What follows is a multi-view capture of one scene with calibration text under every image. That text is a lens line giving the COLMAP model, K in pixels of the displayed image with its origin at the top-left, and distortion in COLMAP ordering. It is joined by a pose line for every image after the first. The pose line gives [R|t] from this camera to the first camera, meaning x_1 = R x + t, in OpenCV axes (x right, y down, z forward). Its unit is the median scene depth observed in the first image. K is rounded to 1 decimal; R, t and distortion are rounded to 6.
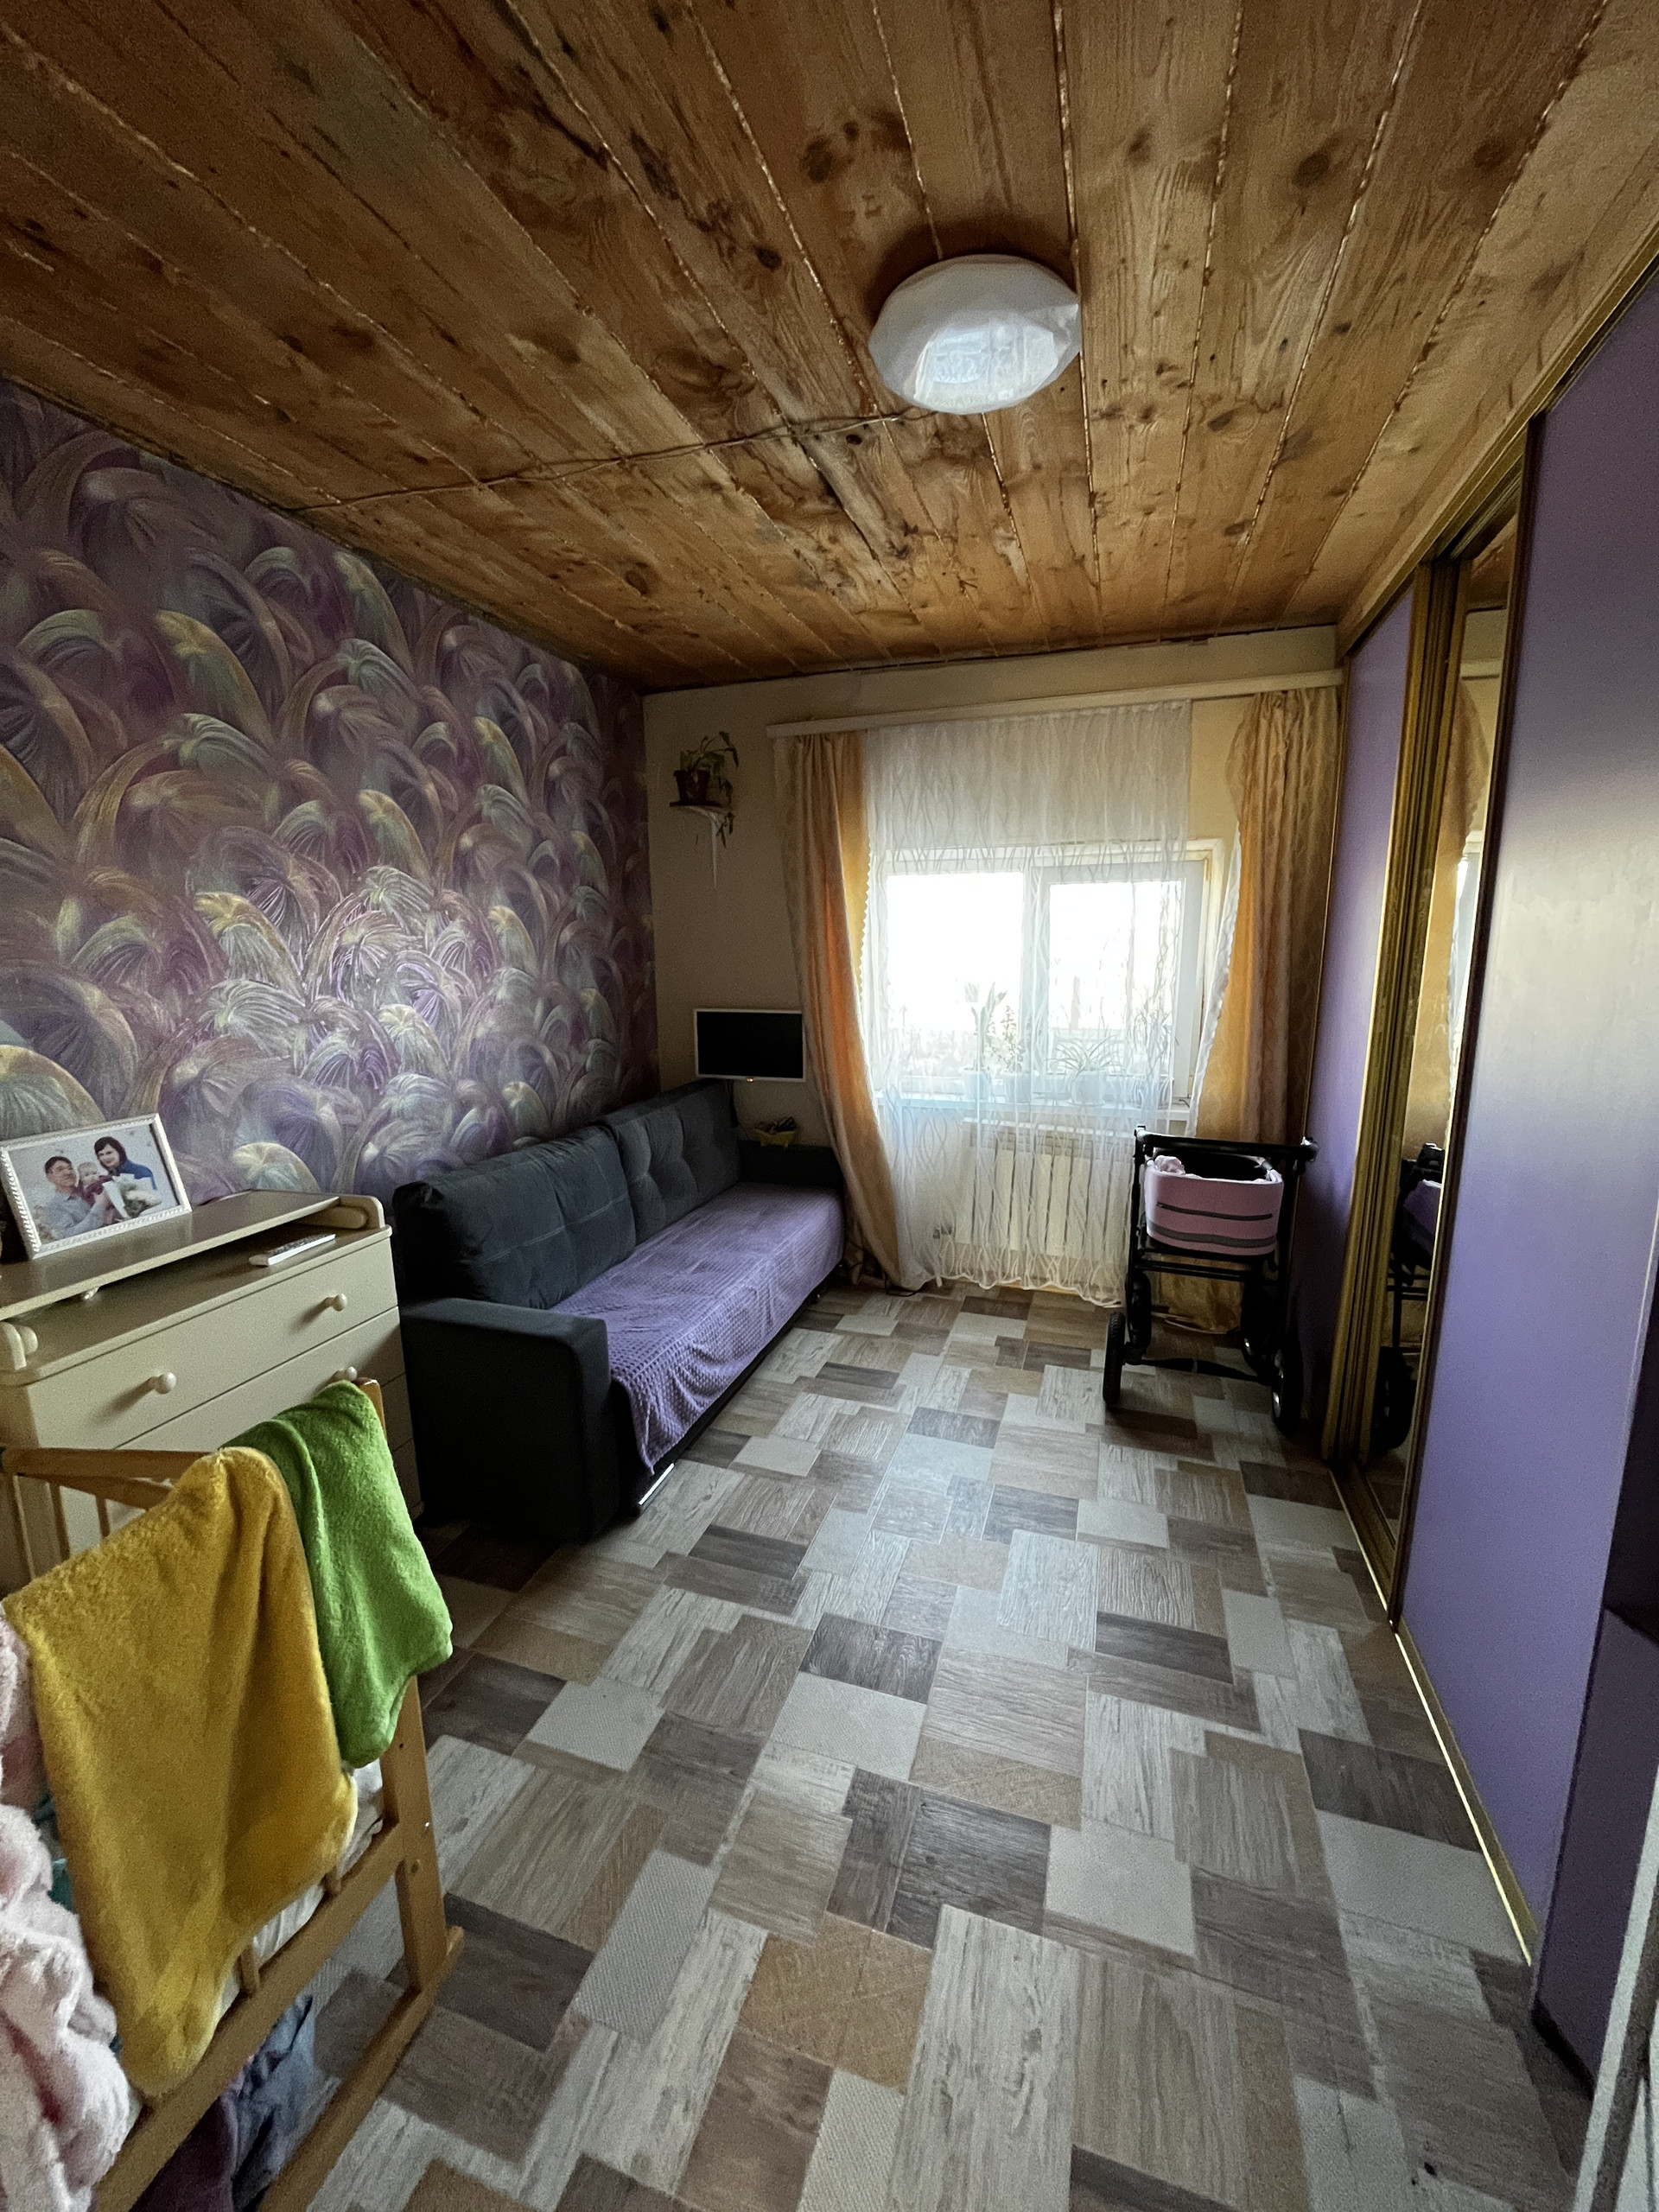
lens RADIAL K [[891.8, 0, 829.2], [0, 891.8, 1110.2], [0, 0, 1]] dist [-0.000795, -0.000191]
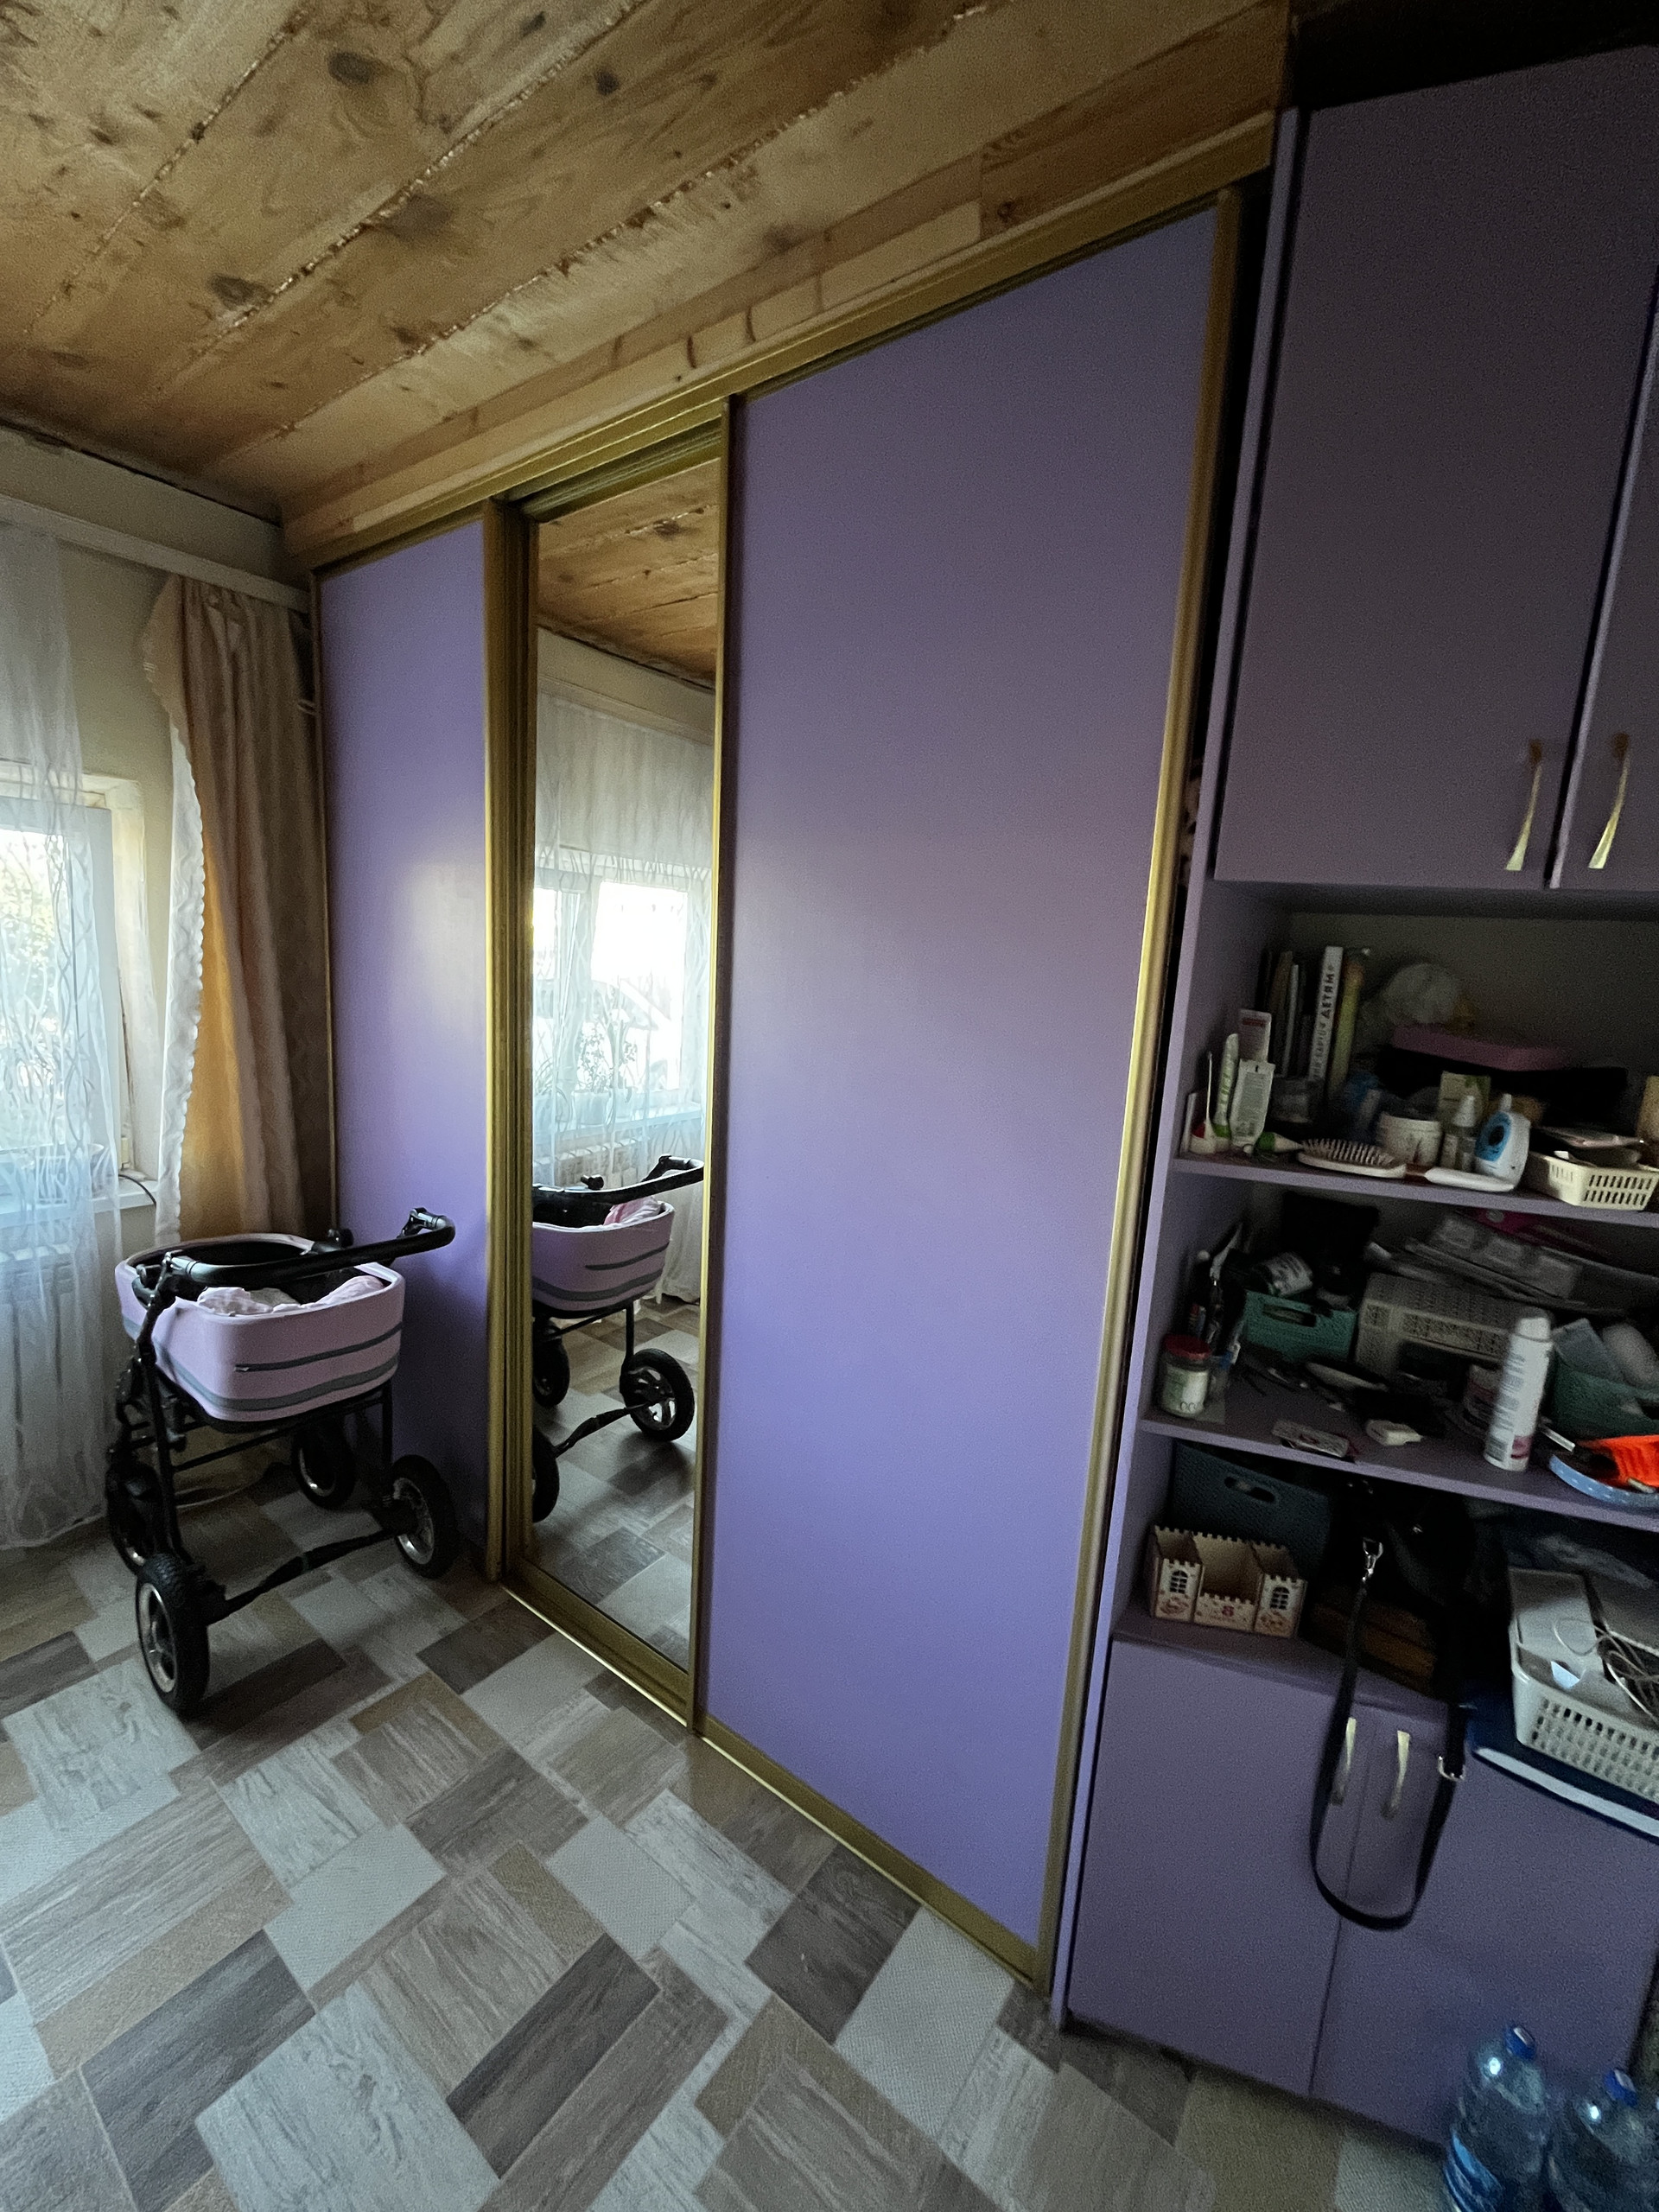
lens RADIAL K [[891.8, 0, 828.2], [0, 891.8, 1105.7], [0, 0, 1]] dist [-0.000795, -0.000191]
pose [[0.316347, -0.141225, 0.938072, -0.069557], [0.115381, 0.987243, 0.109717, -0.109248], [-0.941601, 0.073527, 0.328606, 0.433842]]
